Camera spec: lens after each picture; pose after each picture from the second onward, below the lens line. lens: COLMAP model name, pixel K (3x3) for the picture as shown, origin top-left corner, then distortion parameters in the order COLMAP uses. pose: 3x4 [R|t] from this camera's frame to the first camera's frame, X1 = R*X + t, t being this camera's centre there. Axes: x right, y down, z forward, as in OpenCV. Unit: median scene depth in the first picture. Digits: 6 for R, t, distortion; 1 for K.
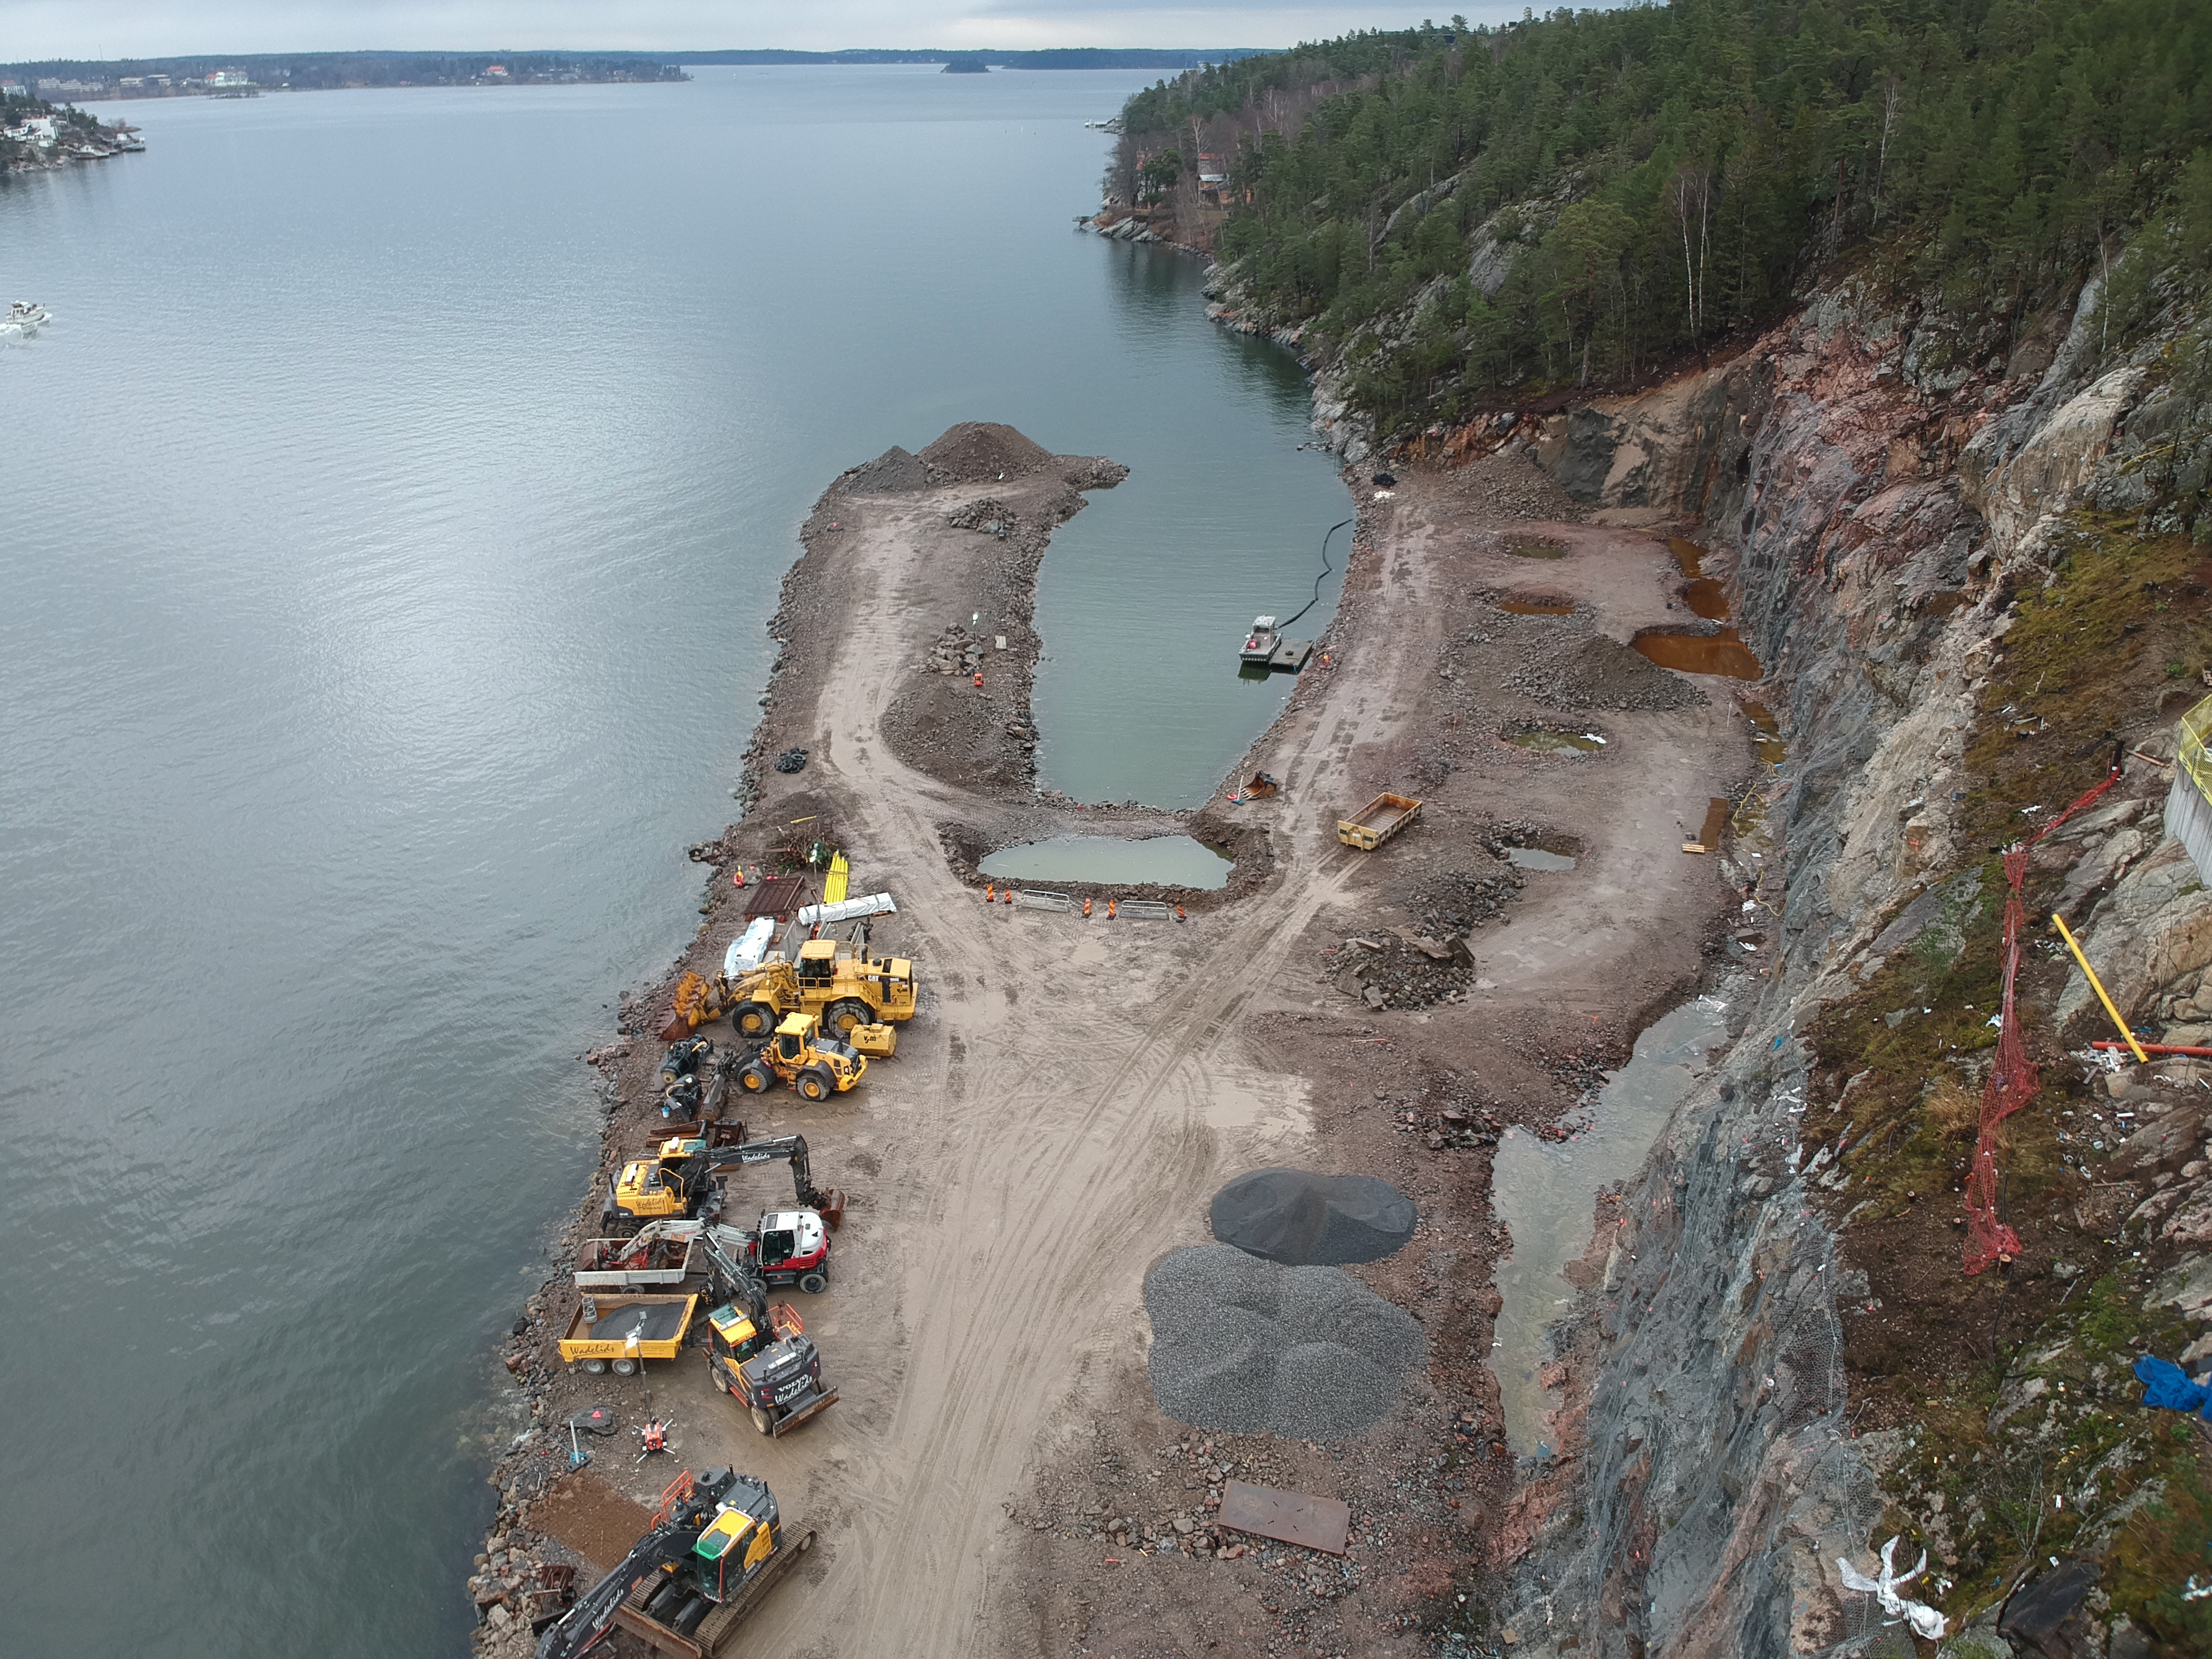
lens RADIAL K [[1591.2, 0, 1100.6], [0, 1591.2, 830.4], [0, 0, 1]] dist [0.059447, -0.119746]
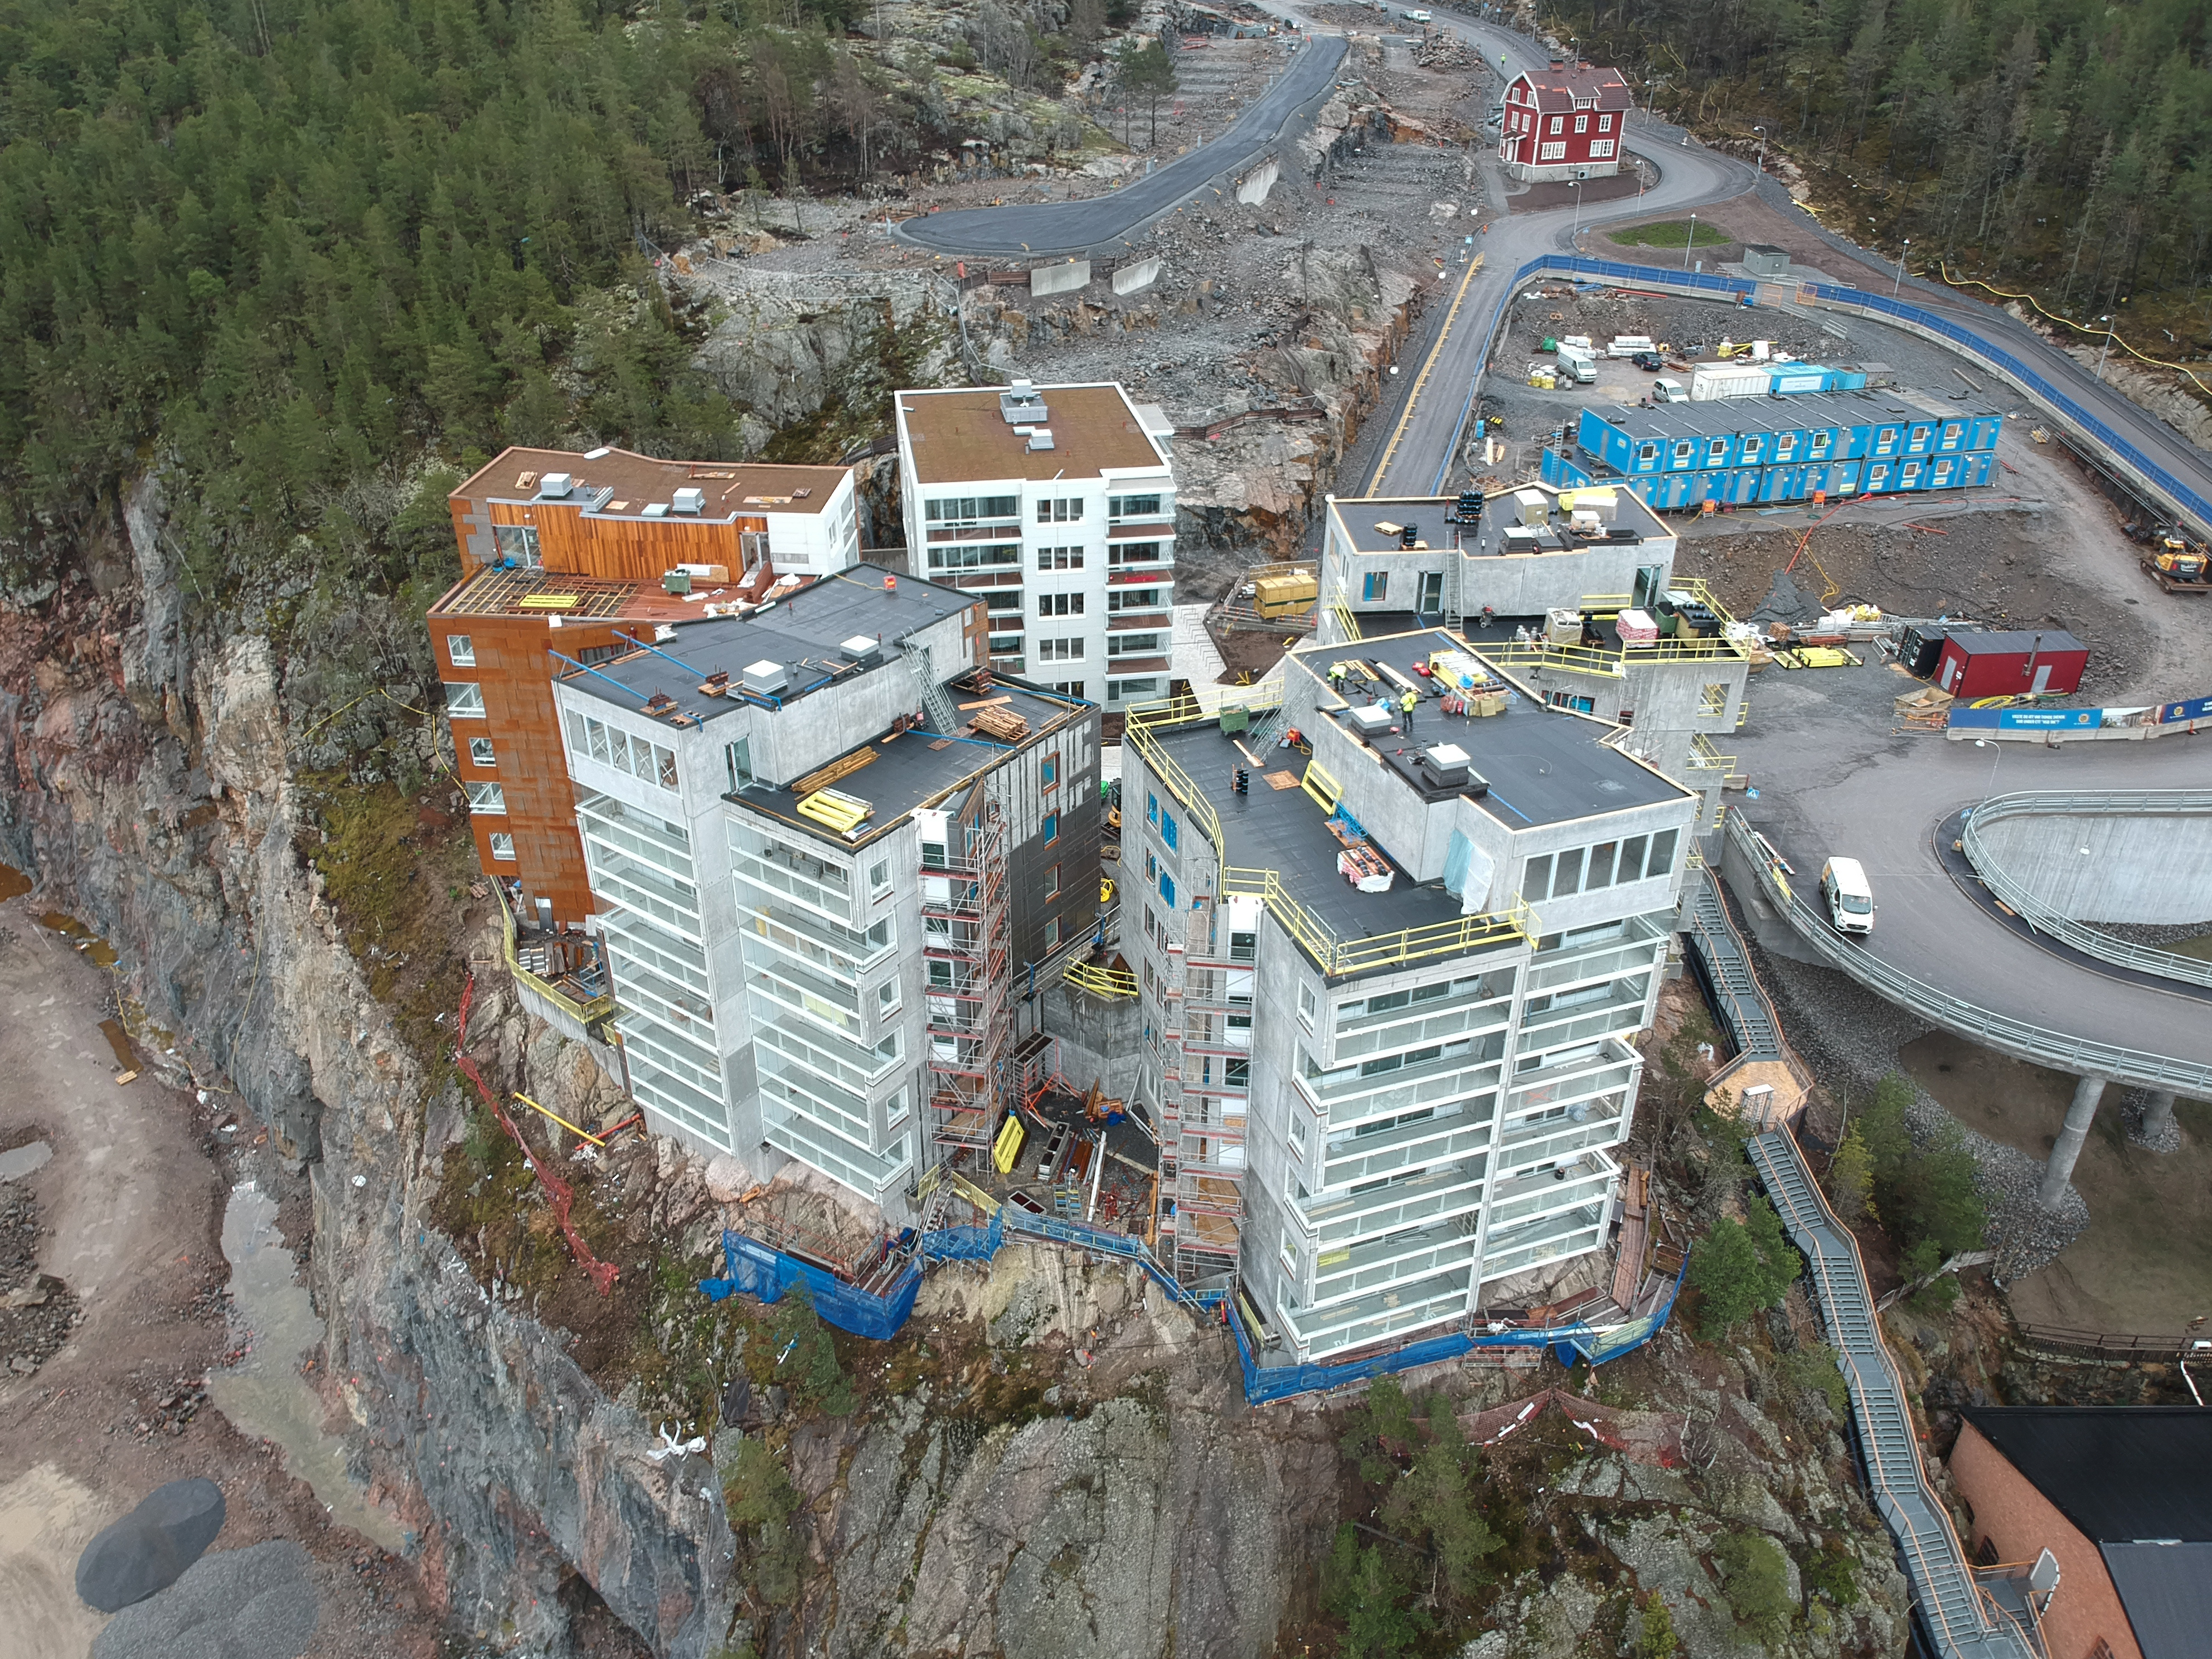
lens RADIAL K [[1591.2, 0, 1100.6], [0, 1591.2, 830.4], [0, 0, 1]] dist [0.059447, -0.119746]
pose [[0.387479, -0.450434, 0.804344, -0.400734], [0.374441, 0.874191, 0.309167, -0.434903], [-0.842409, 0.181384, 0.507392, -0.455769]]
